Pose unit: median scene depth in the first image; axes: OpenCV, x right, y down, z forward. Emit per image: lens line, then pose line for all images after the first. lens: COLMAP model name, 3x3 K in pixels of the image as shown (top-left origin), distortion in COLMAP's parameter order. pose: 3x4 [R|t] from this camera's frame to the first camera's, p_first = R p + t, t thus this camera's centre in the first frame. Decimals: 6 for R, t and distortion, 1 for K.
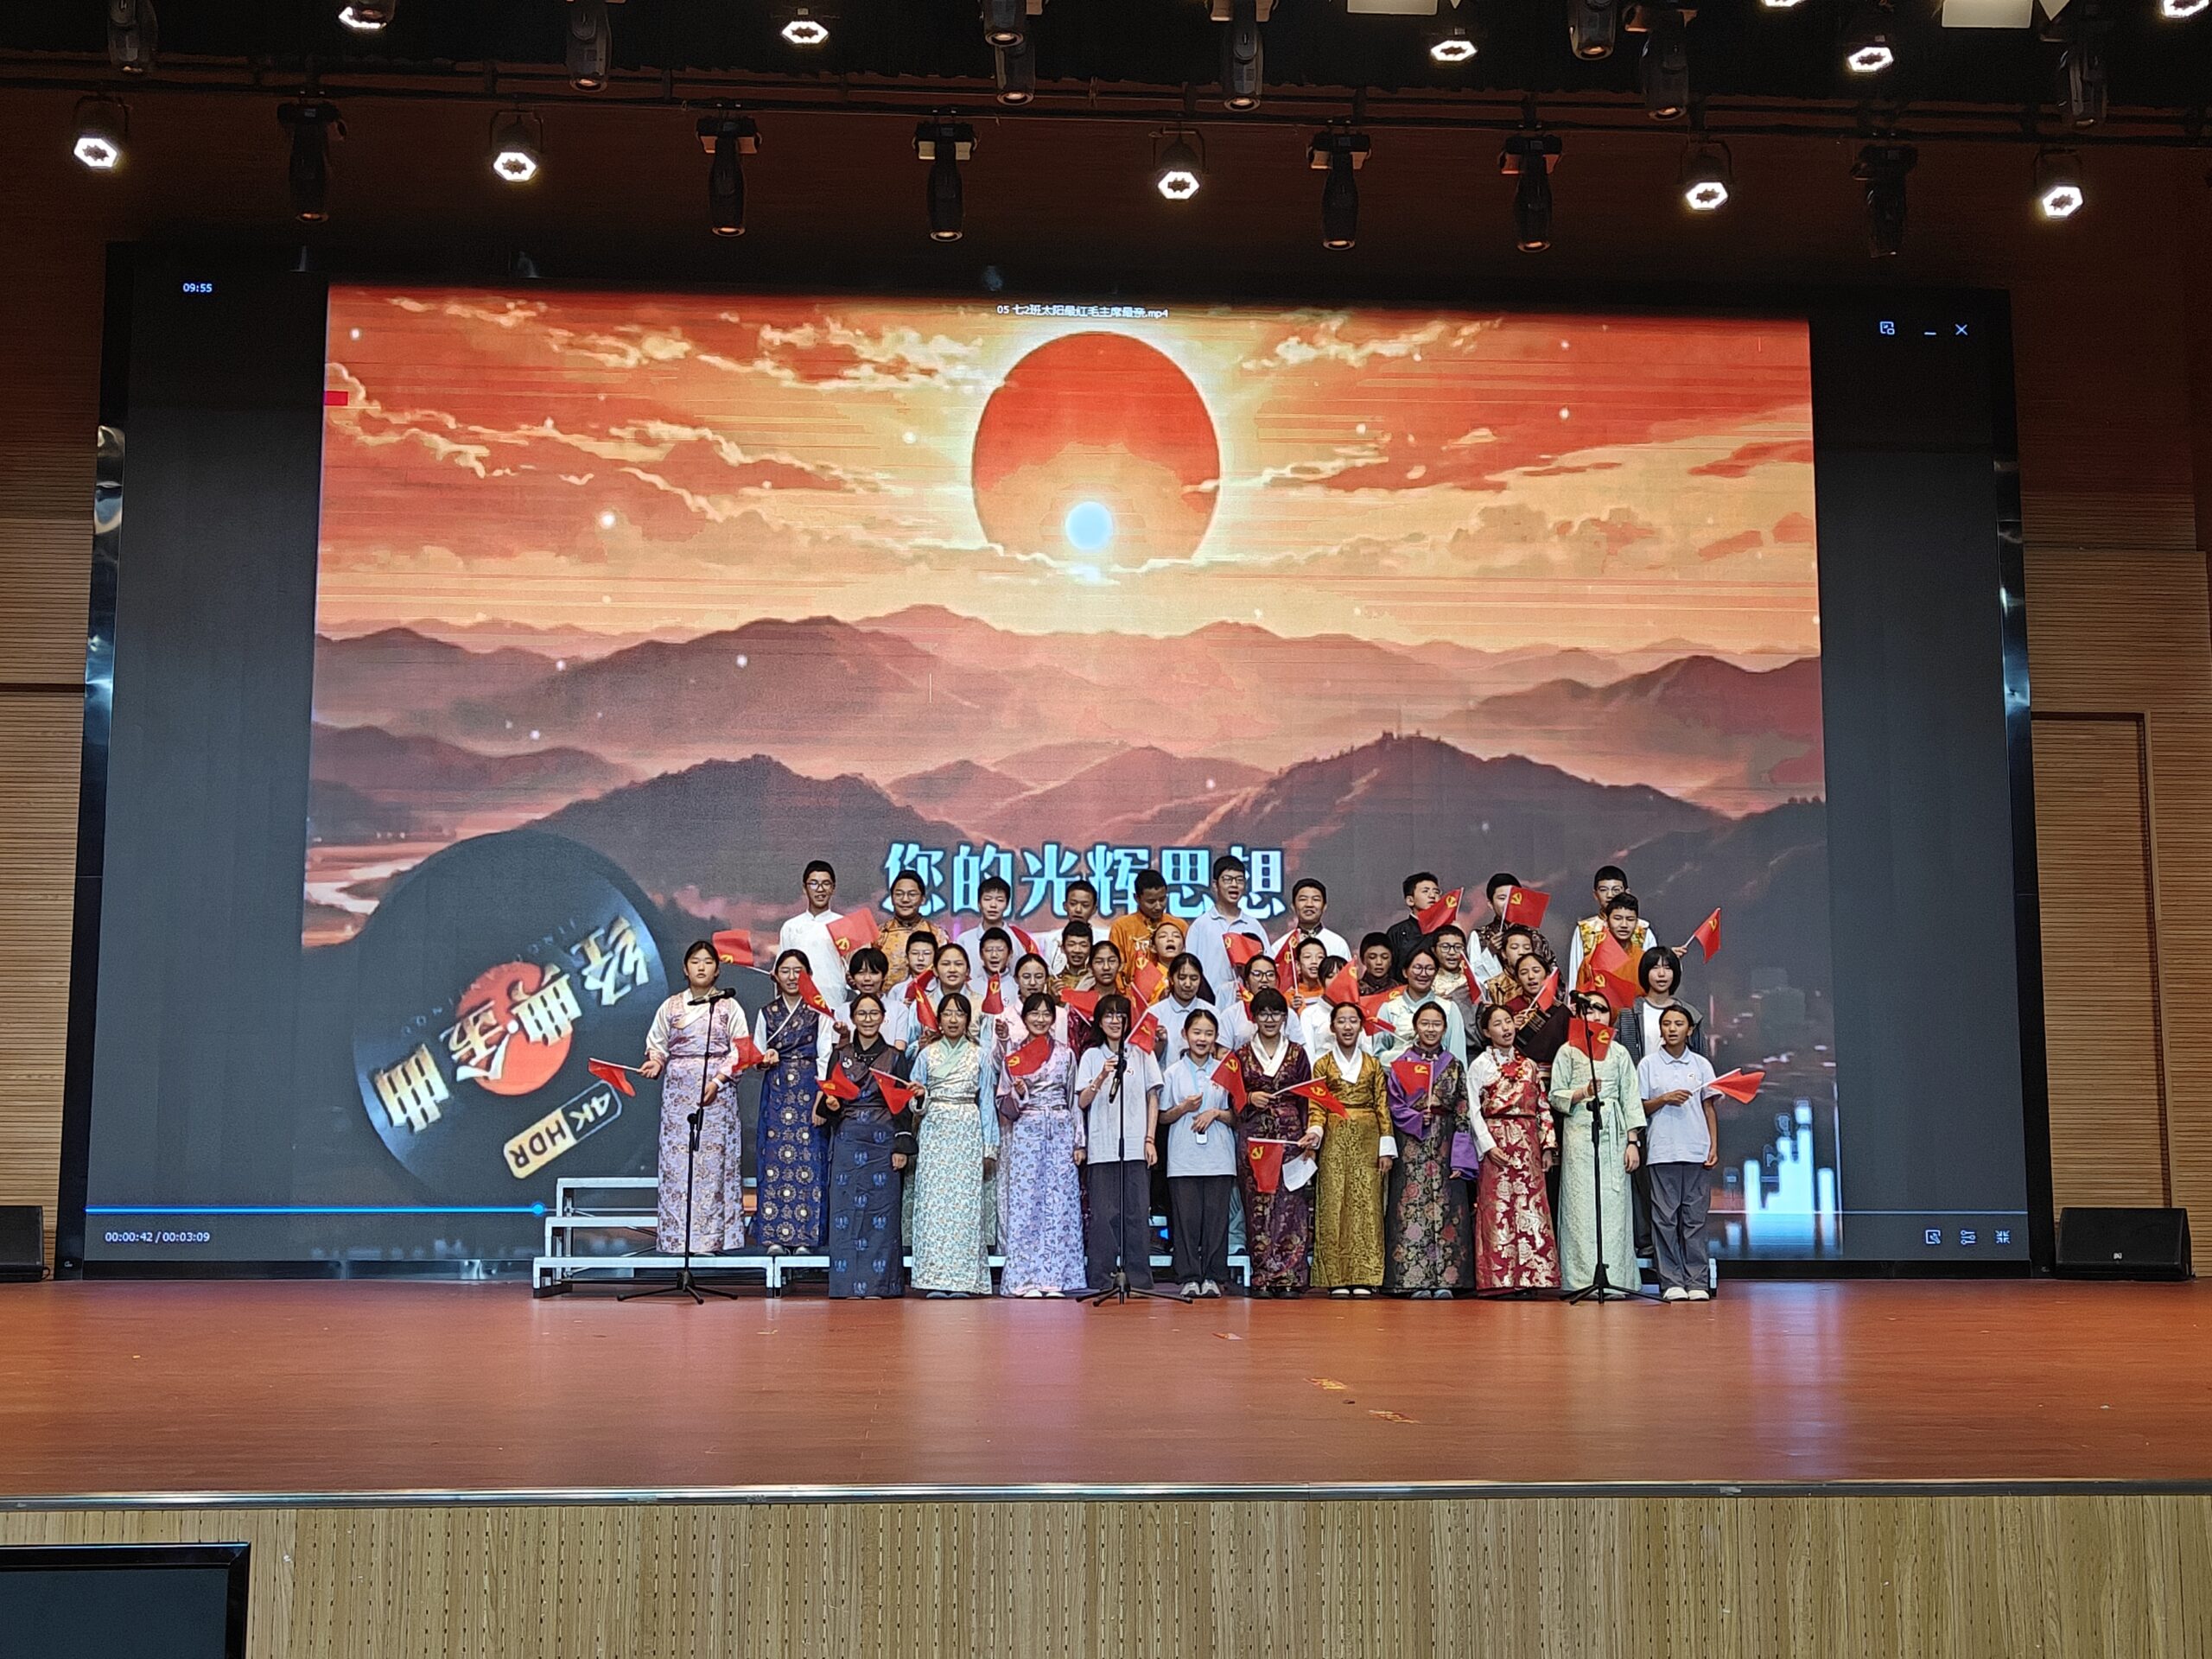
lens RADIAL K [[2625.0, 0, 1086.3], [0, 2625.0, 836.5], [0, 0, 1]] dist [0.019518, -0.030470]
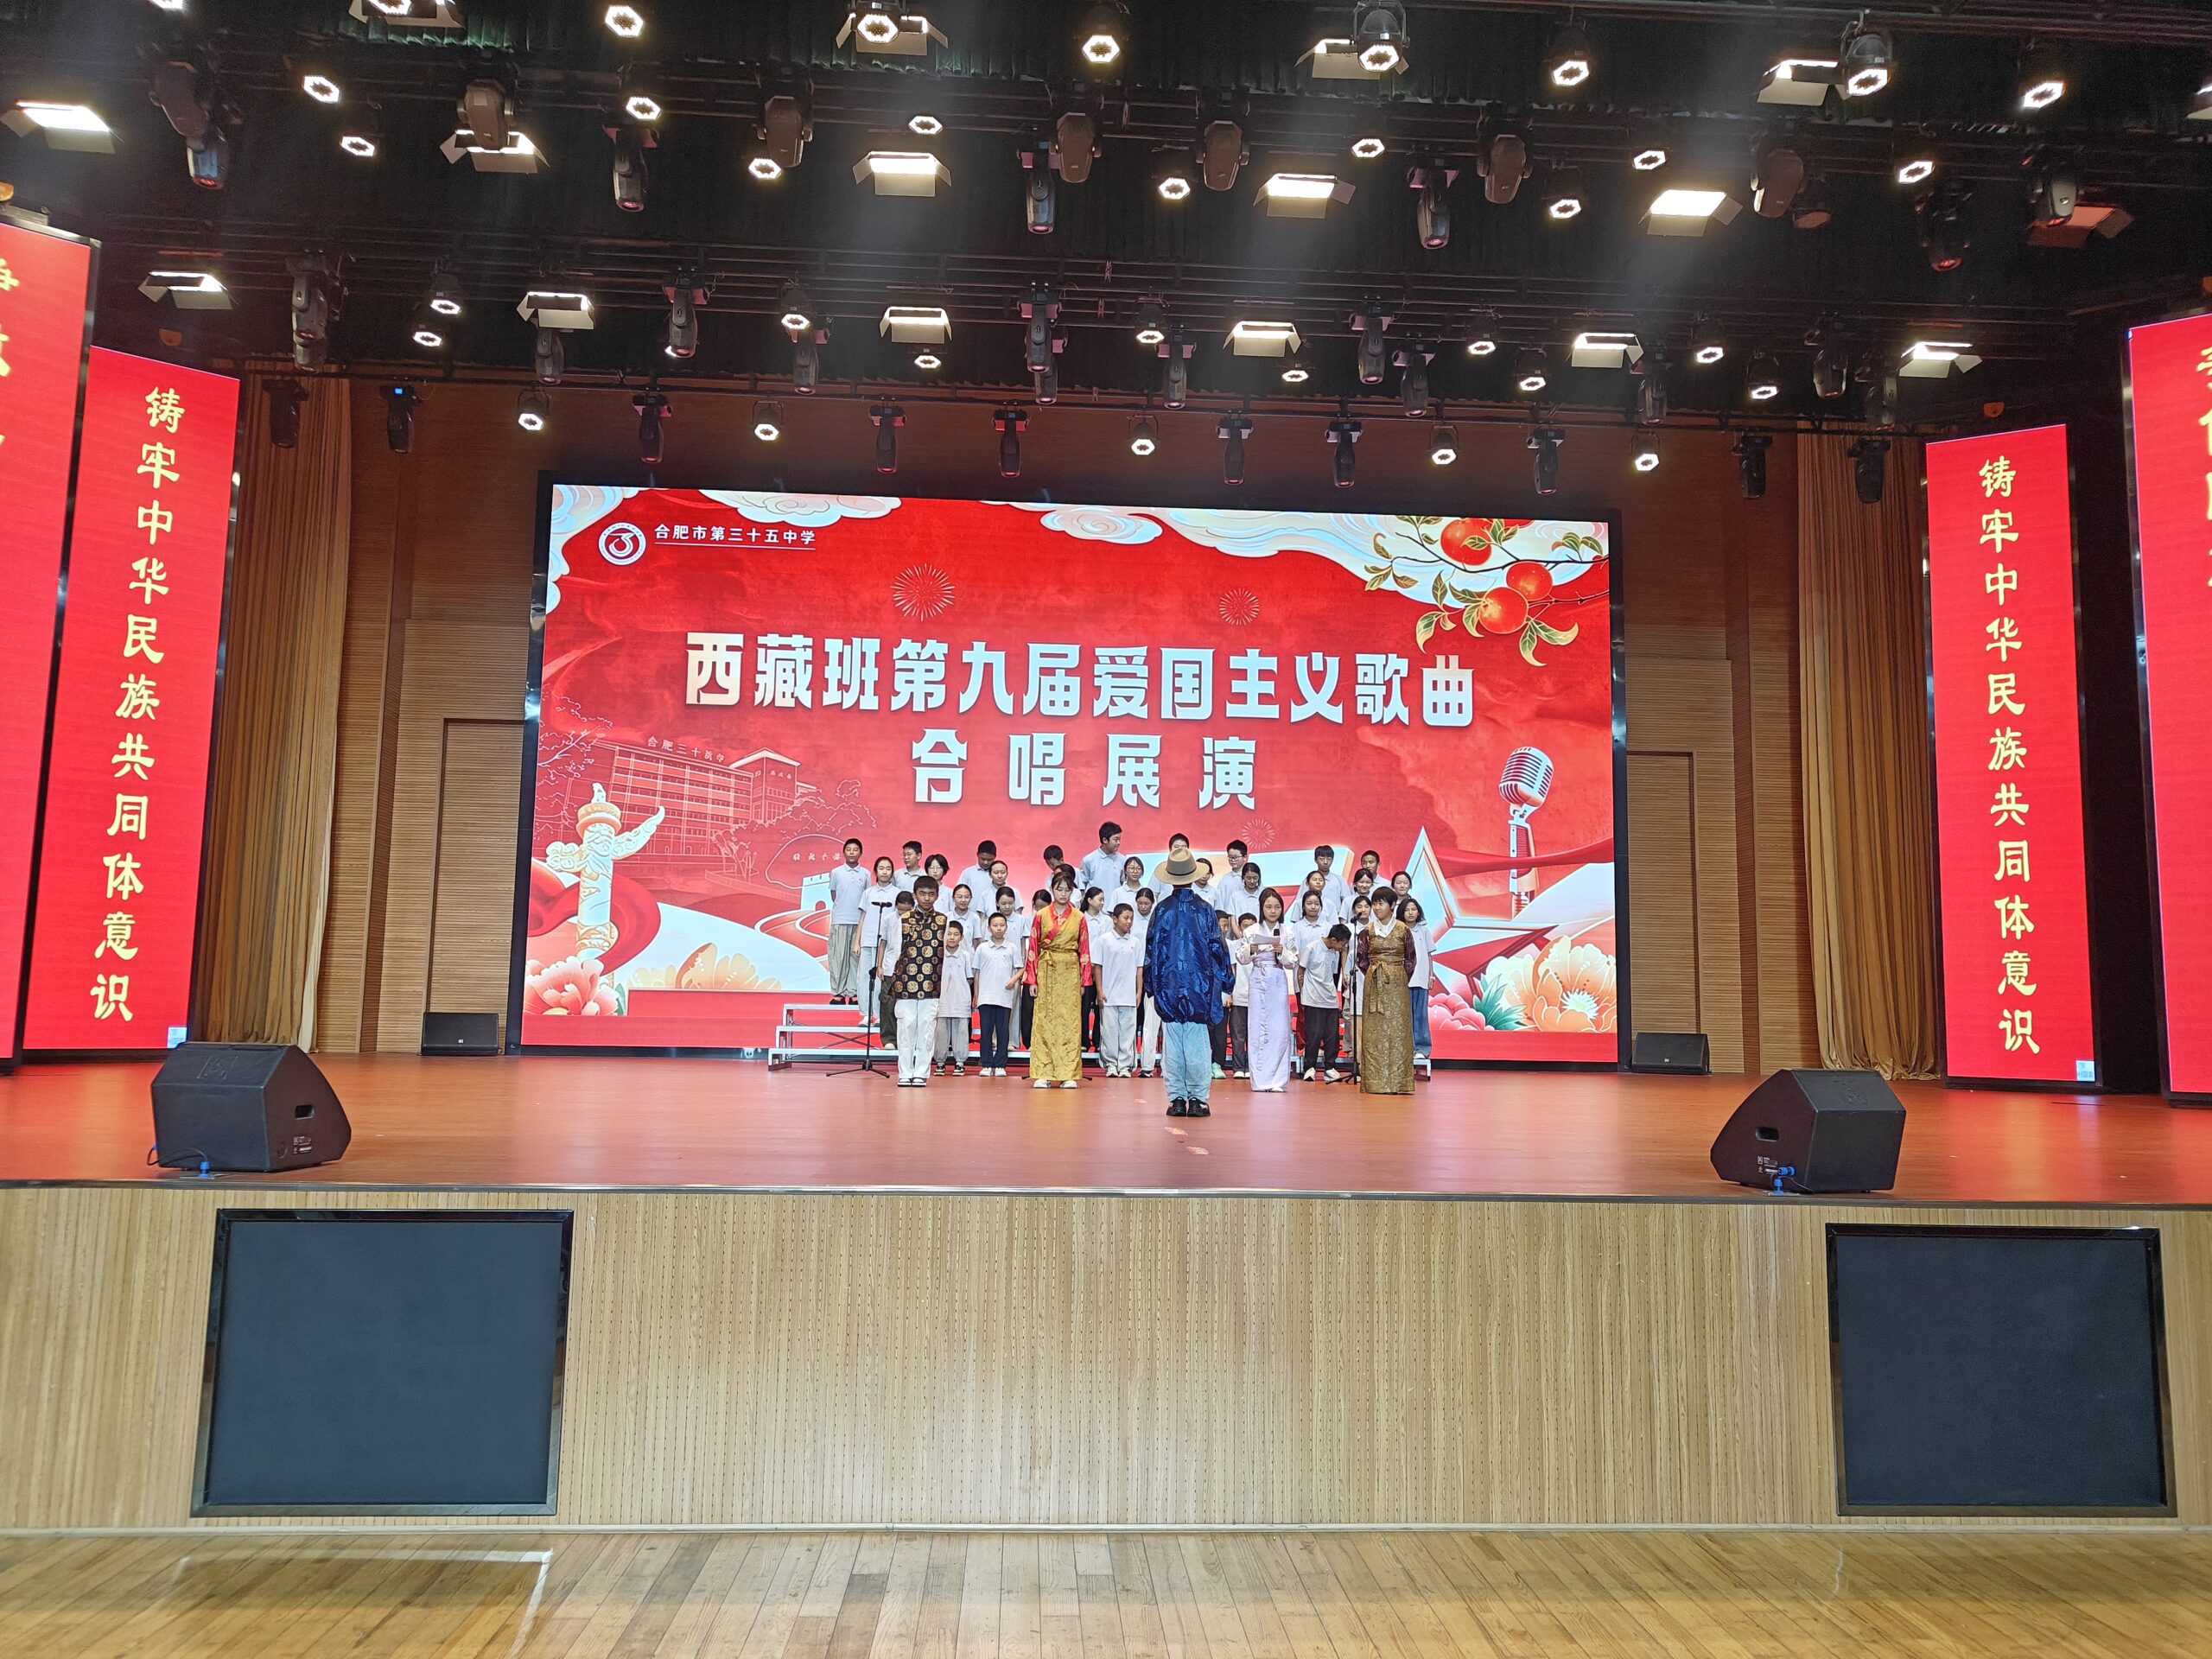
lens RADIAL K [[1545.6, 0, 1110.5], [0, 1545.6, 832.9], [0, 0, 1]] dist [0.007311, 0.005559]
pose [[0.999828, 0.015003, -0.010938, 0.060790], [-0.014734, 0.999597, 0.024246, -0.030021], [0.011297, -0.024080, 0.999646, -0.090101]]
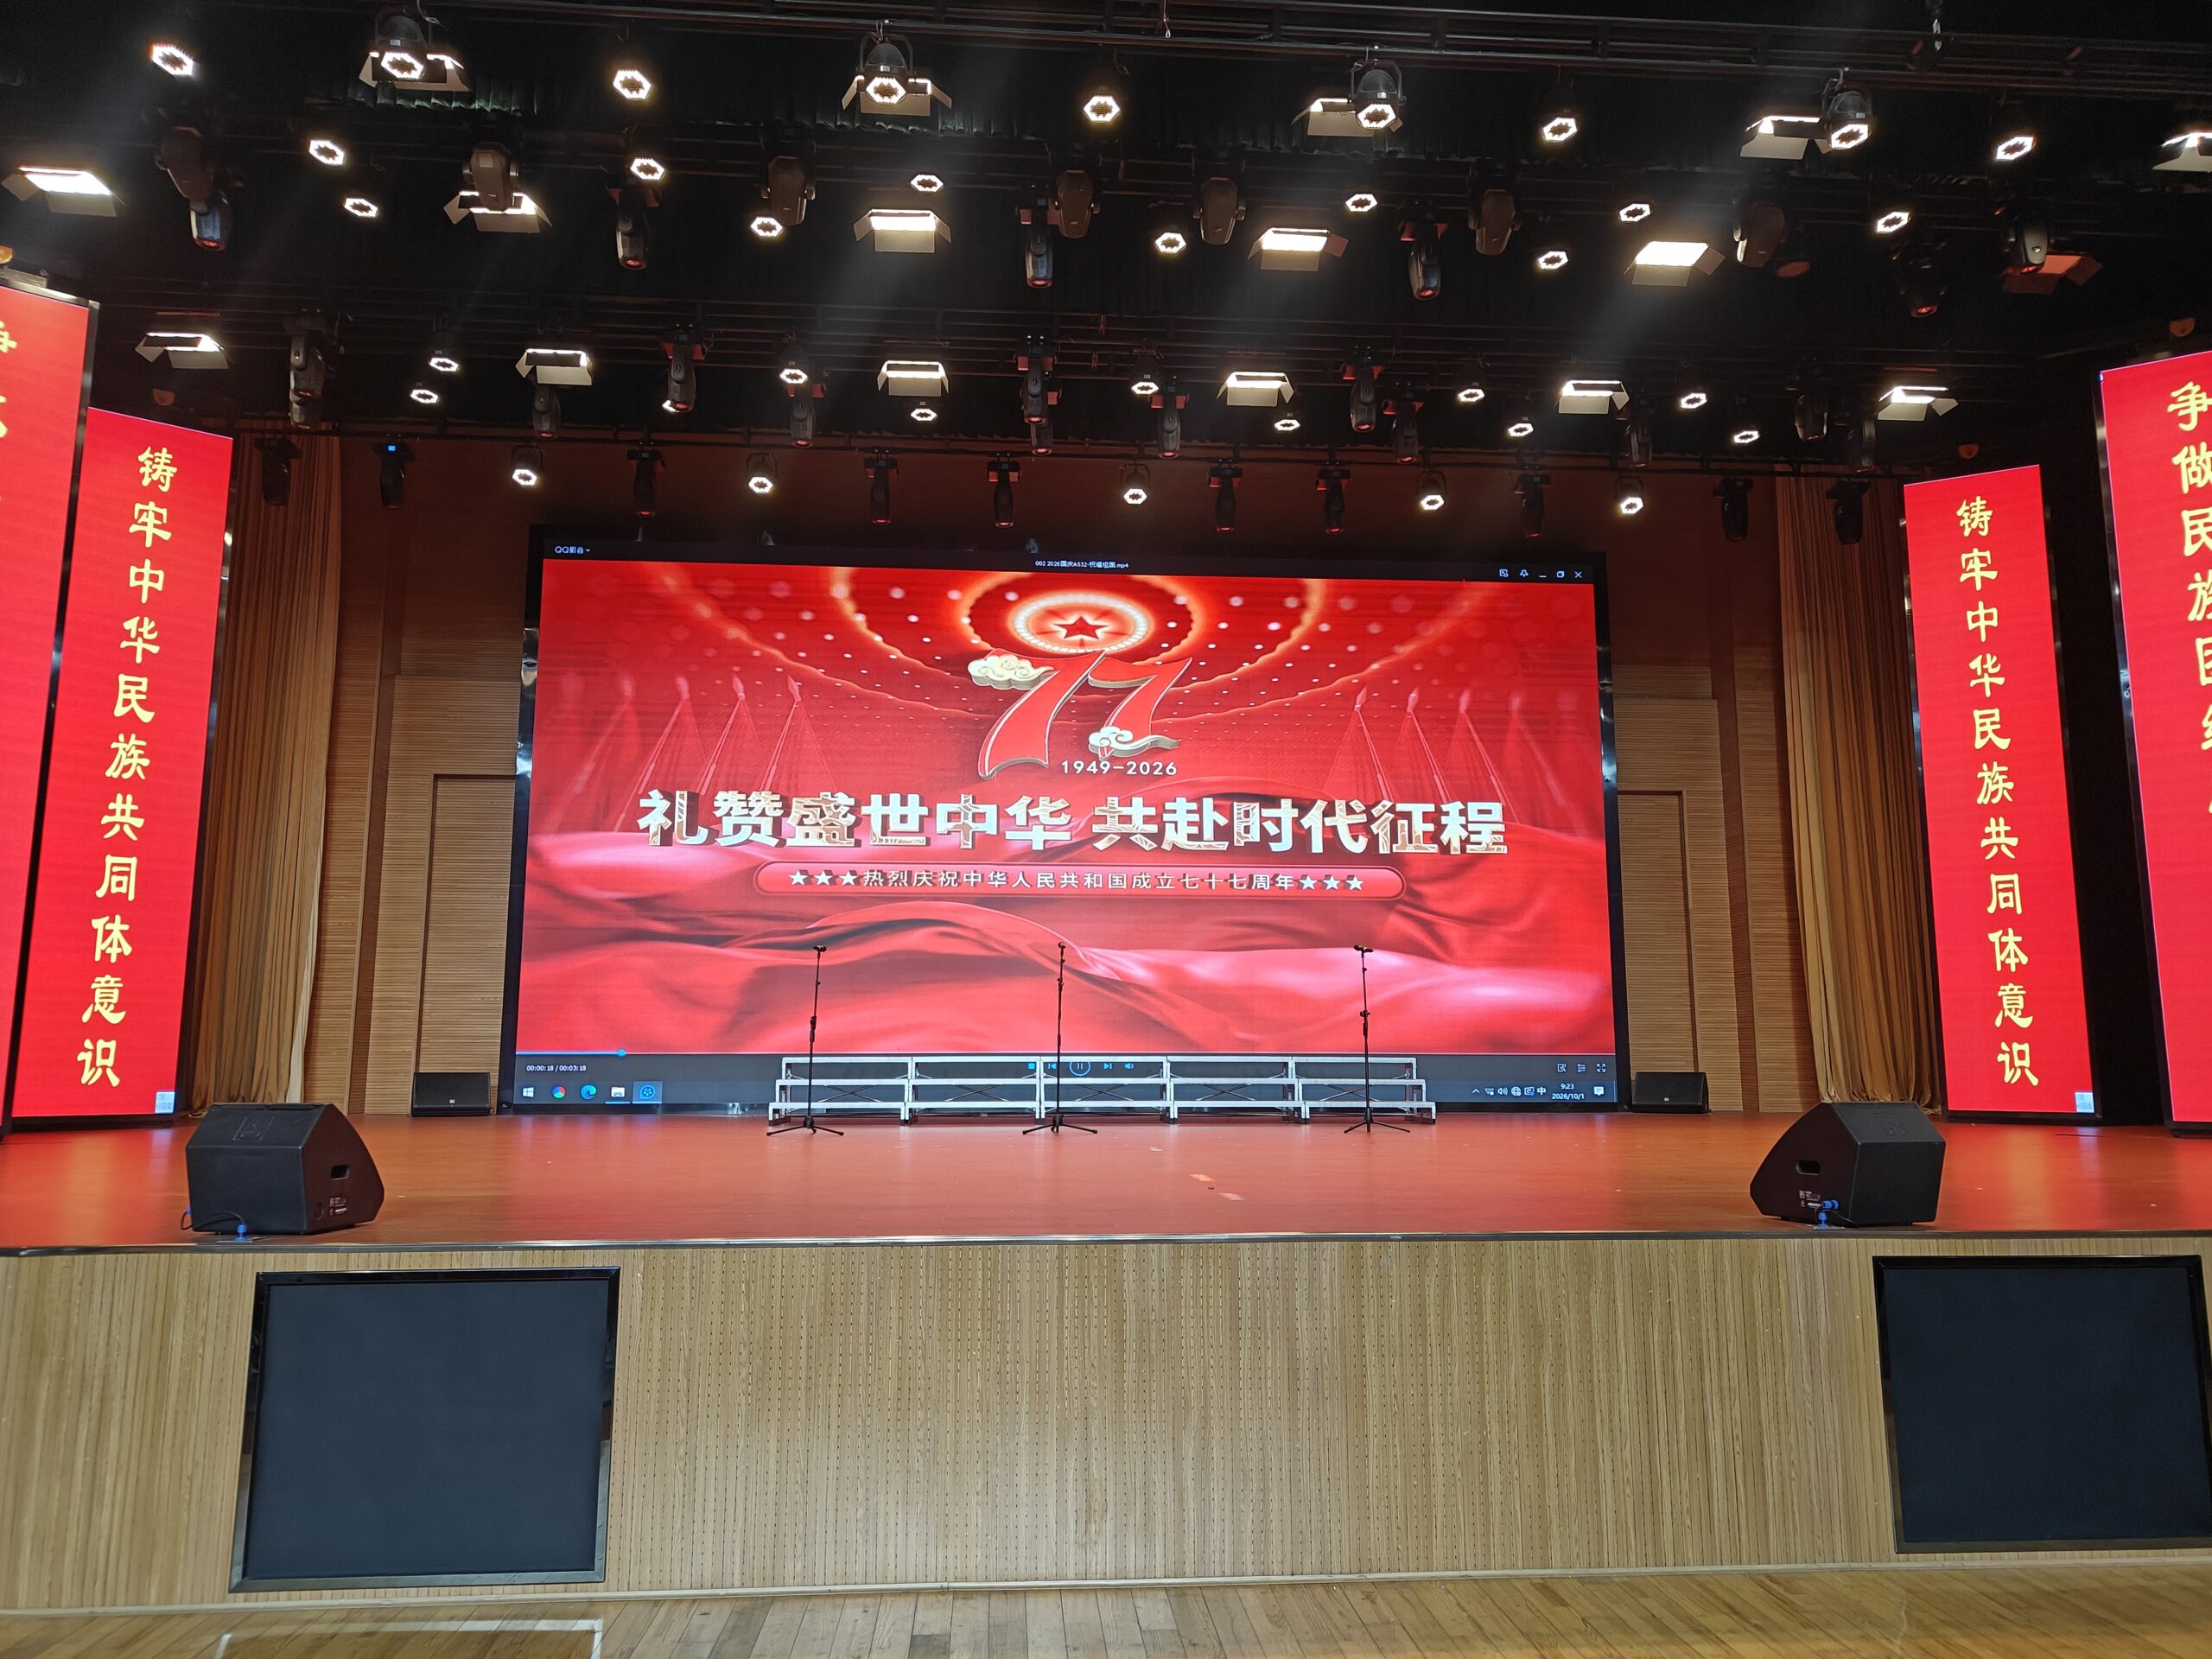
lens RADIAL K [[1550.8, 0, 1108.6], [0, 1550.8, 822.6], [0, 0, 1]] dist [0.007554, 0.005458]
pose [[0.999973, 0.000406, 0.007400, 0.020510], [-0.000309, 0.999913, -0.013166, -0.028191], [-0.007405, 0.013163, 0.999886, -0.096200]]
